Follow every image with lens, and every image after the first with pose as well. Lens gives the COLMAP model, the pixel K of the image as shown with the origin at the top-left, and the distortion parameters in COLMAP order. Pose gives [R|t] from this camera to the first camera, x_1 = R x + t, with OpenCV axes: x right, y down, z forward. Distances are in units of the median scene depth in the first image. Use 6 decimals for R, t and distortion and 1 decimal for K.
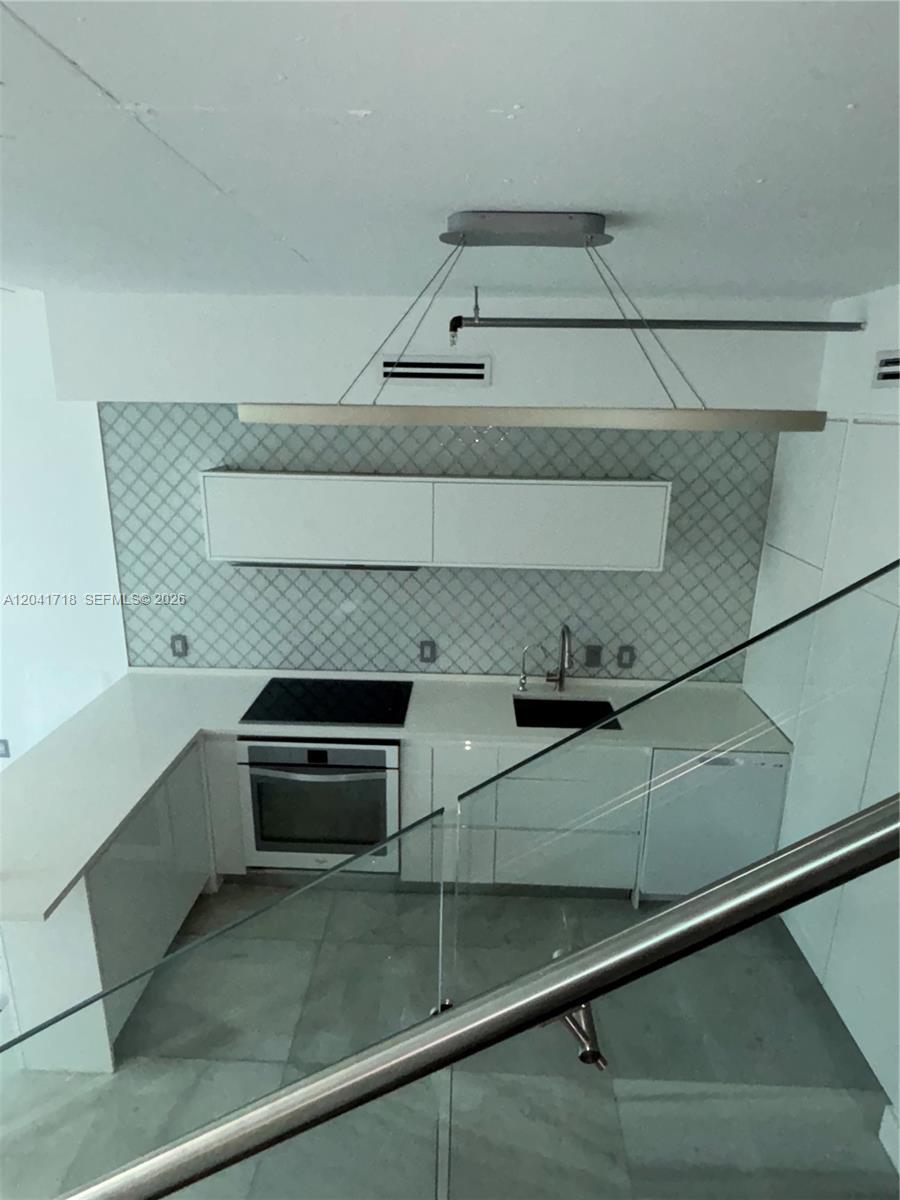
lens RADIAL K [[679.7, 0, 460.6], [0, 679.7, 595.3], [0, 0, 1]] dist [0.041741, -0.036720]
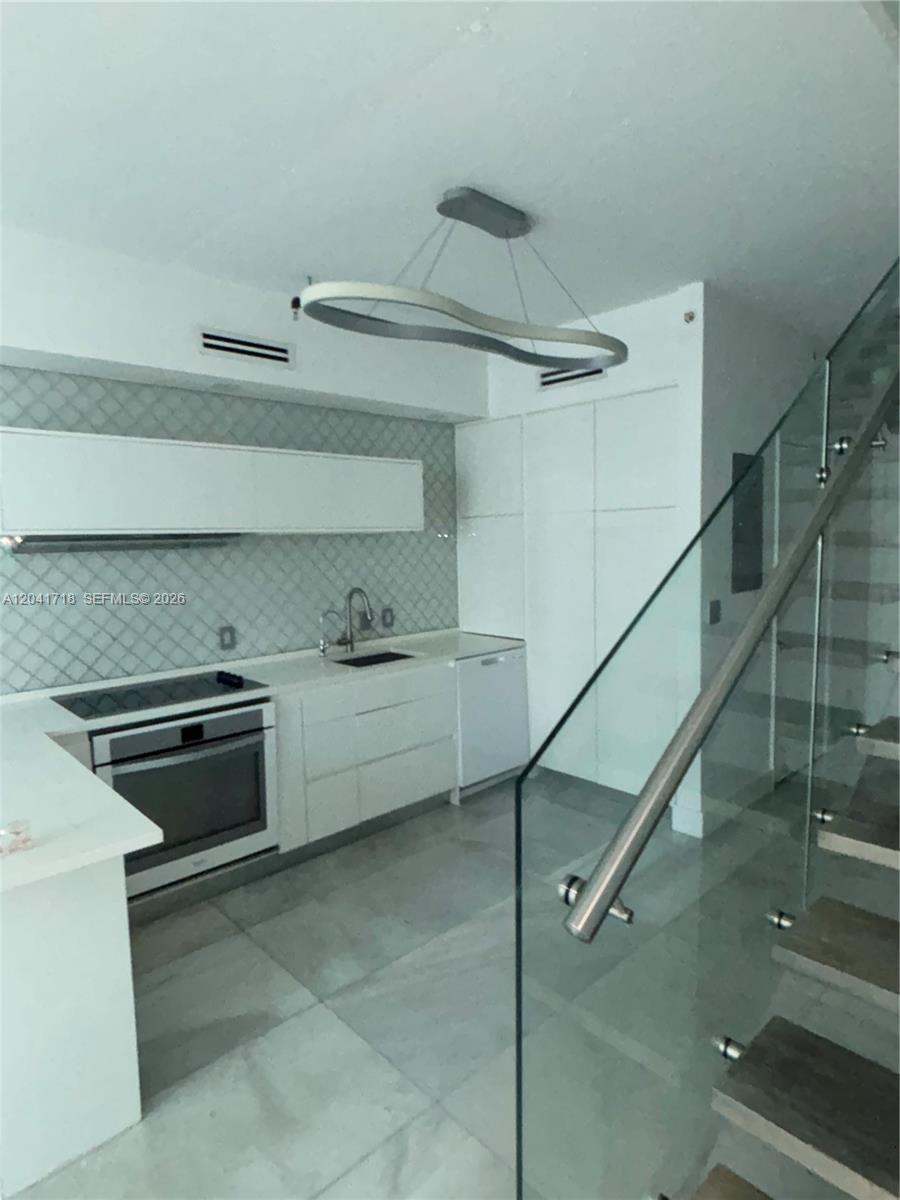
lens RADIAL K [[672.4, 0, 461.2], [0, 672.4, 603.7], [0, 0, 1]] dist [0.000483, -0.000120]
pose [[0.697574, -0.100538, 0.709424, -0.508297], [0.228445, 0.969643, -0.087214, 0.201374], [-0.679120, 0.222902, 0.699364, 0.081870]]
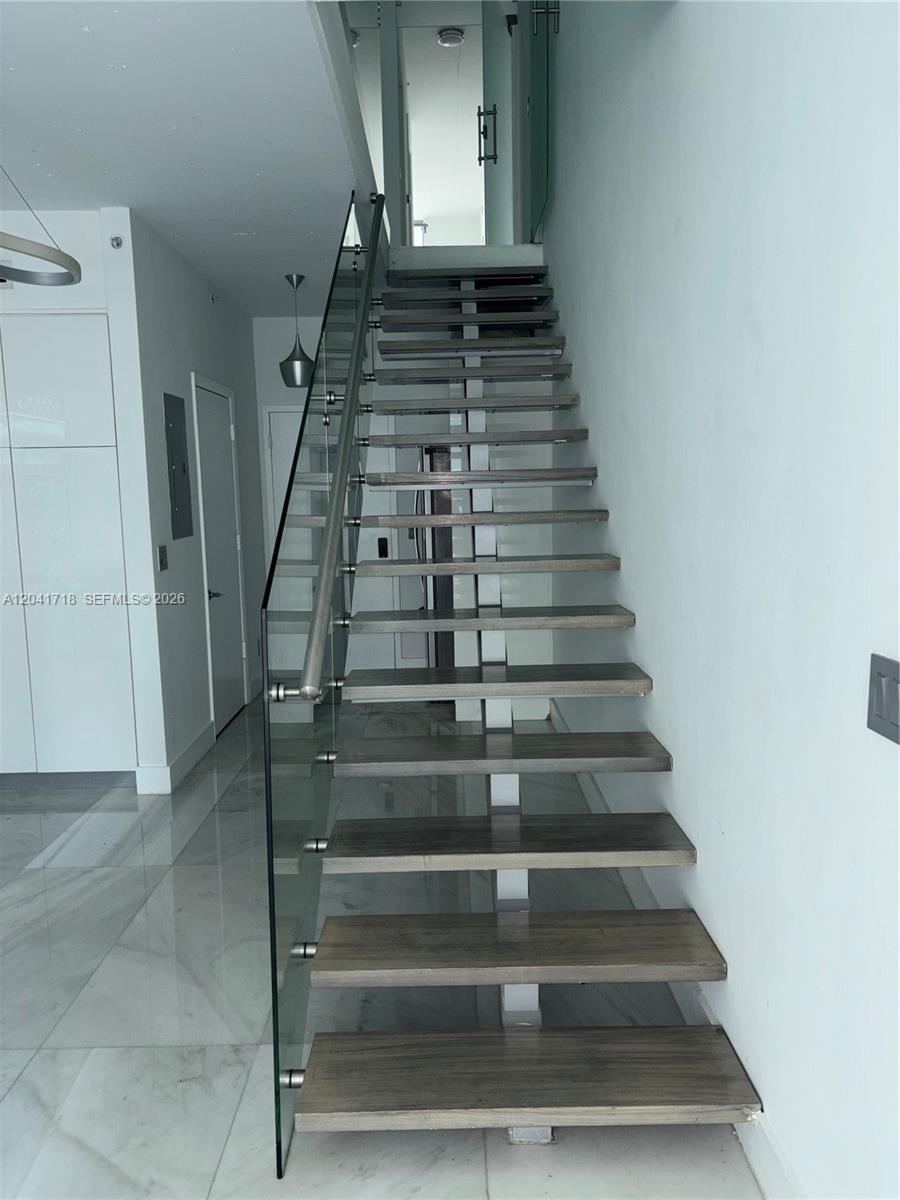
lens RADIAL K [[915.7, 0, 450.0], [0, 915.7, 600.0], [0, 0, 1]] dist [0.035164, -0.011585]
pose [[-0.041412, -0.137031, 0.989701, -0.846468], [0.292765, 0.945408, 0.143149, 0.199954], [-0.955287, 0.295678, 0.000967, 0.153002]]
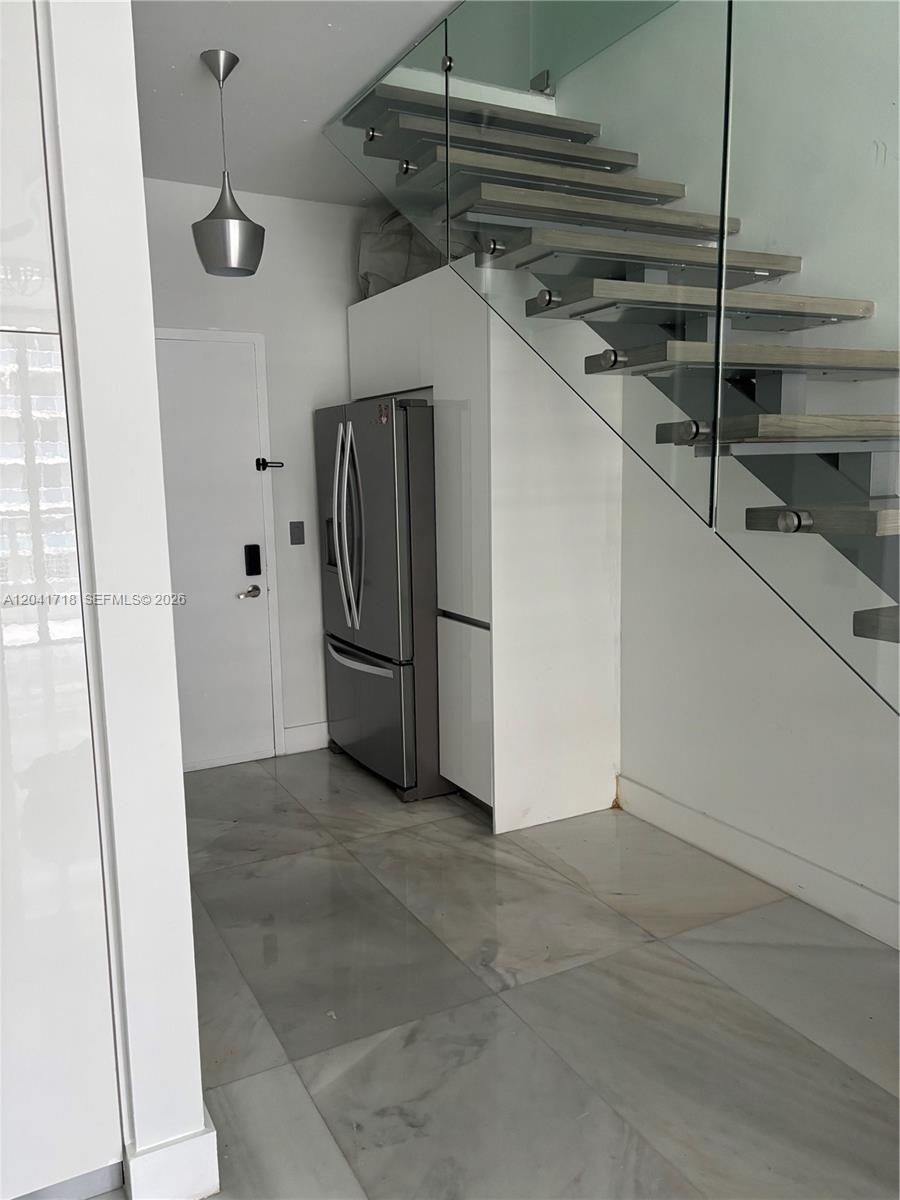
lens RADIAL K [[915.7, 0, 450.0], [0, 915.7, 600.0], [0, 0, 1]] dist [0.035164, -0.011585]
pose [[-0.496652, -0.127321, 0.858560, -0.090534], [0.250538, 0.926046, 0.282258, 0.094723], [-0.831004, 0.355286, -0.428024, 0.596860]]
